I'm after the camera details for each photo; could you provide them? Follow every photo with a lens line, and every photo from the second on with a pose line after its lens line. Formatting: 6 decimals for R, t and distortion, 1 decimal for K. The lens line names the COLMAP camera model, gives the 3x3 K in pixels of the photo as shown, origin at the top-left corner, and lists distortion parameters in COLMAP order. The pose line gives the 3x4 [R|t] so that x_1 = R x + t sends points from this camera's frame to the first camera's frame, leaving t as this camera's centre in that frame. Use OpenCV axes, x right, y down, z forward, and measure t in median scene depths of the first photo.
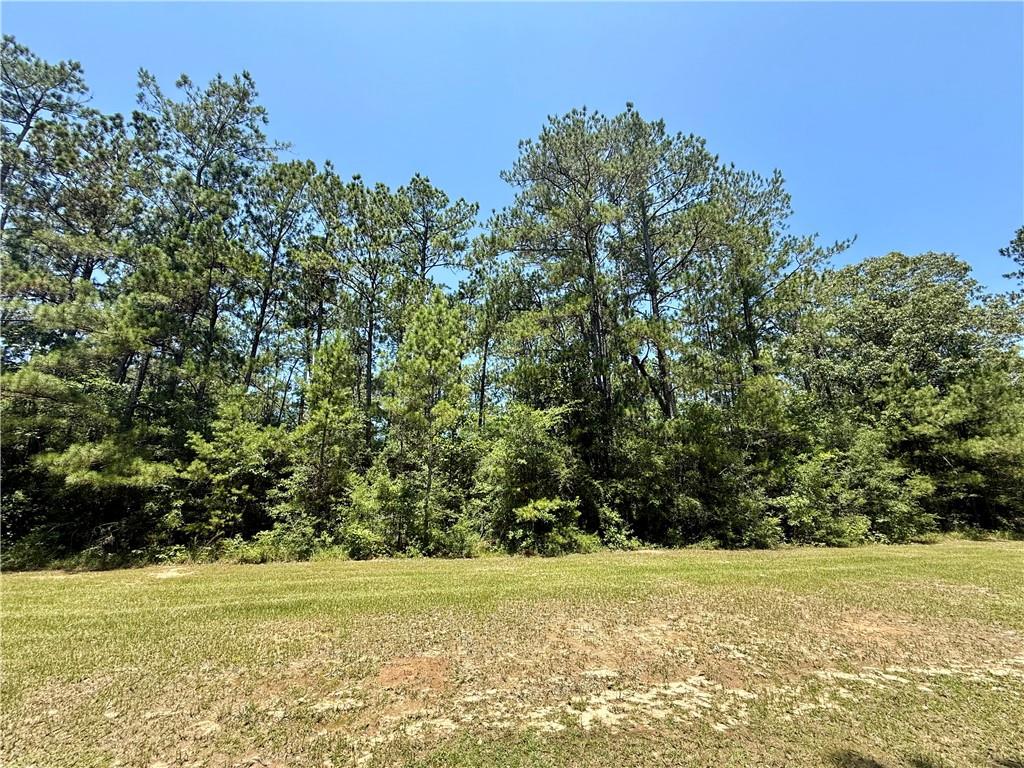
lens RADIAL K [[409.8, 0, 511.7], [0, 409.8, 383.9], [0, 0, 1]] dist [0.000370, -0.000172]
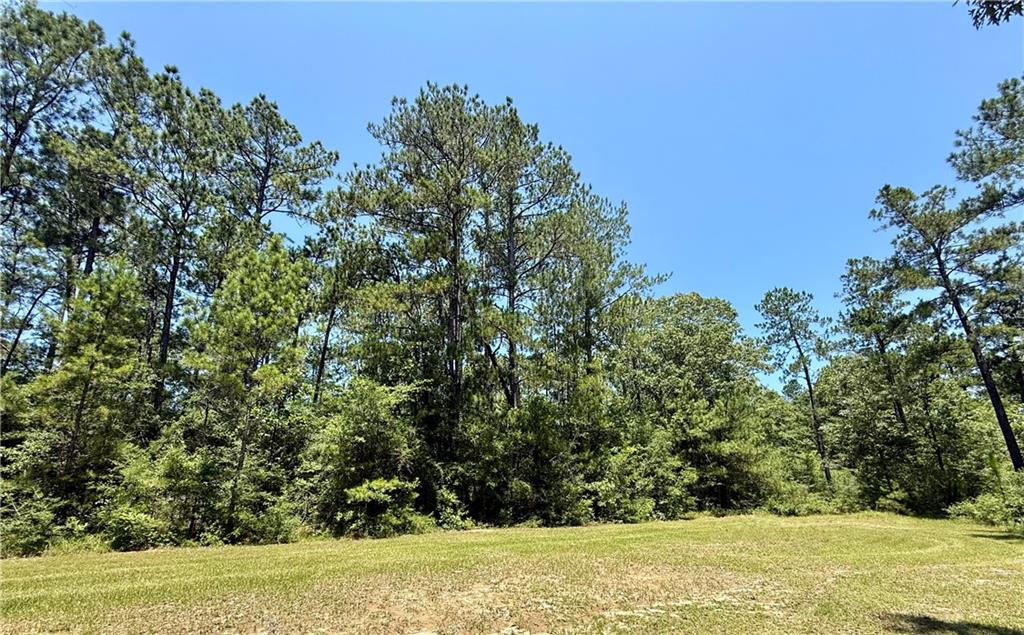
lens RADIAL K [[427.2, 0, 513.2], [0, 427.2, 317.6], [0, 0, 1]] dist [-0.000139, 0.000793]
pose [[0.926859, 0.095571, 0.363039, -0.032642], [-0.107416, 0.994135, 0.012530, -0.140627], [-0.359713, -0.050610, 0.931690, -0.015360]]
